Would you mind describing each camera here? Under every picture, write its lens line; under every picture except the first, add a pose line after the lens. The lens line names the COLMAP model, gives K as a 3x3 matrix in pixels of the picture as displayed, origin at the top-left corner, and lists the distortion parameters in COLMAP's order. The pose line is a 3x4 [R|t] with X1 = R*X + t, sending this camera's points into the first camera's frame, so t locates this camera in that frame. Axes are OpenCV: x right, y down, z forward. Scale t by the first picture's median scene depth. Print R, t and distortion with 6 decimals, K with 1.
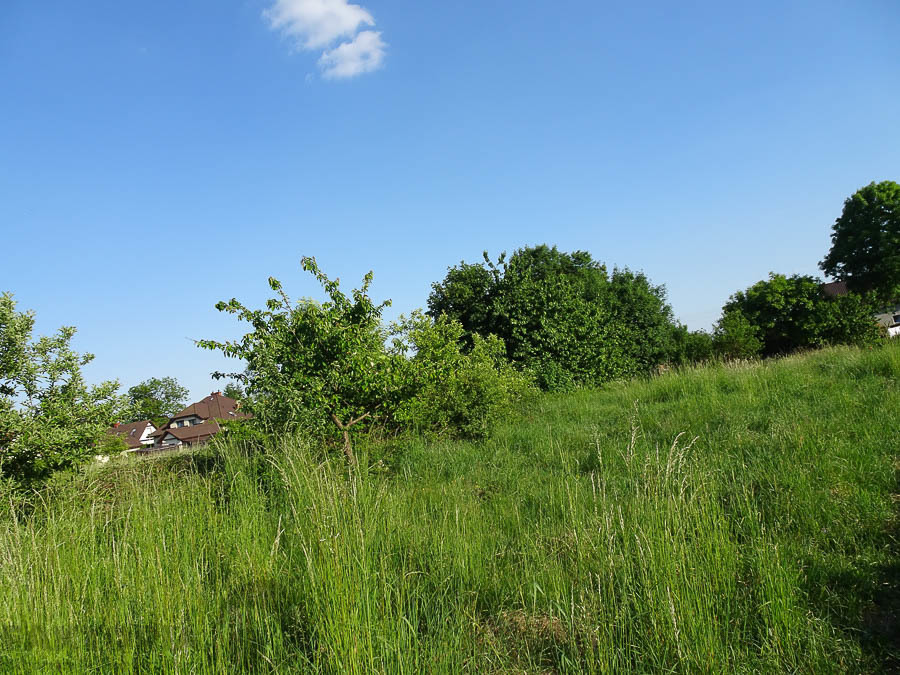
lens RADIAL K [[639.8, 0, 453.1], [0, 639.8, 341.8], [0, 0, 1]] dist [0.012462, -0.007517]
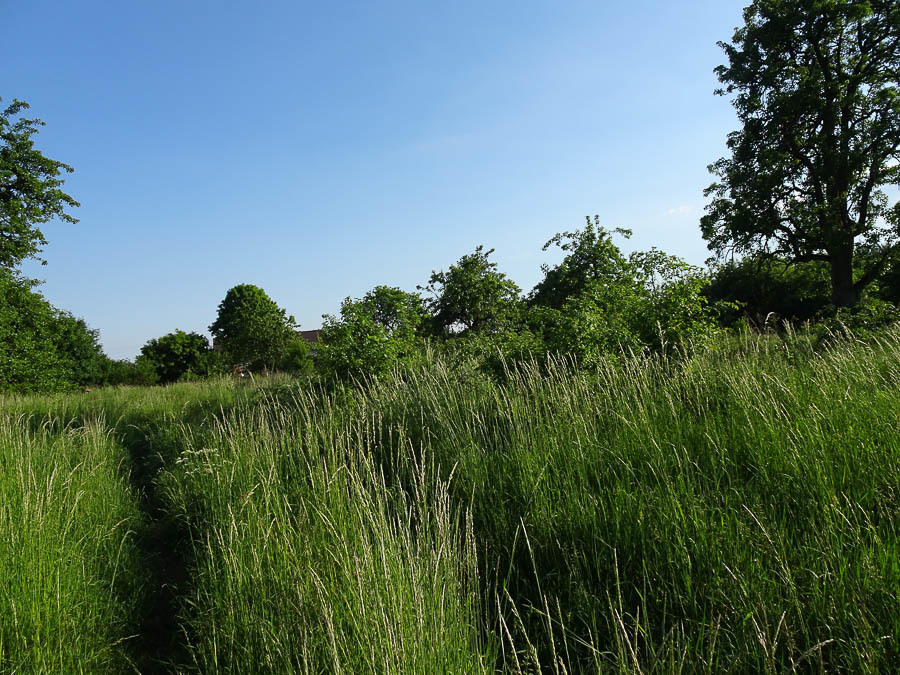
lens RADIAL K [[639.8, 0, 453.1], [0, 639.8, 341.8], [0, 0, 1]] dist [0.012462, -0.007517]
pose [[0.668105, 0.116449, 0.734898, -0.396407], [-0.086336, 0.993139, -0.078879, -0.038880], [-0.739041, -0.010749, 0.673574, -1.135761]]
